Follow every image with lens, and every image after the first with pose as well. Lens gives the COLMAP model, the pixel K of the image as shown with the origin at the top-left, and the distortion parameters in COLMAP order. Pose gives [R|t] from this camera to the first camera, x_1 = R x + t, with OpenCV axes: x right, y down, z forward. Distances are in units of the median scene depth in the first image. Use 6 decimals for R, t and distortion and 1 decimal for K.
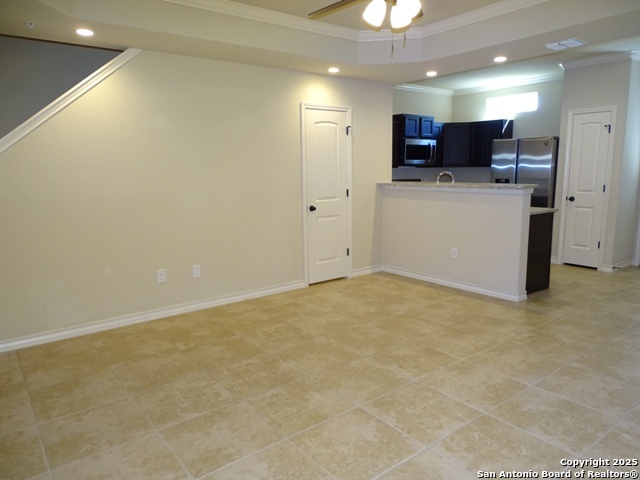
lens RADIAL K [[456.7, 0, 322.3], [0, 456.7, 238.8], [0, 0, 1]] dist [0.009170, -0.005490]
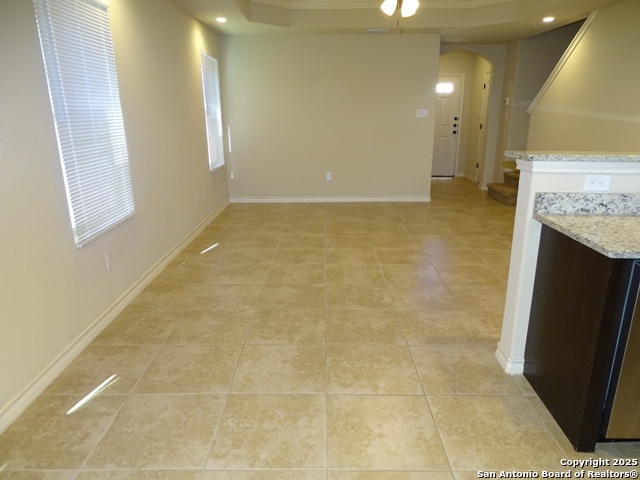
lens RADIAL K [[456.7, 0, 322.3], [0, 456.7, 238.8], [0, 0, 1]] dist [0.009170, -0.005490]
pose [[-0.616601, 0.229371, -0.753122, 1.194272], [-0.115177, 0.920043, 0.374506, -0.235596], [0.778805, 0.317663, -0.540881, 1.355181]]
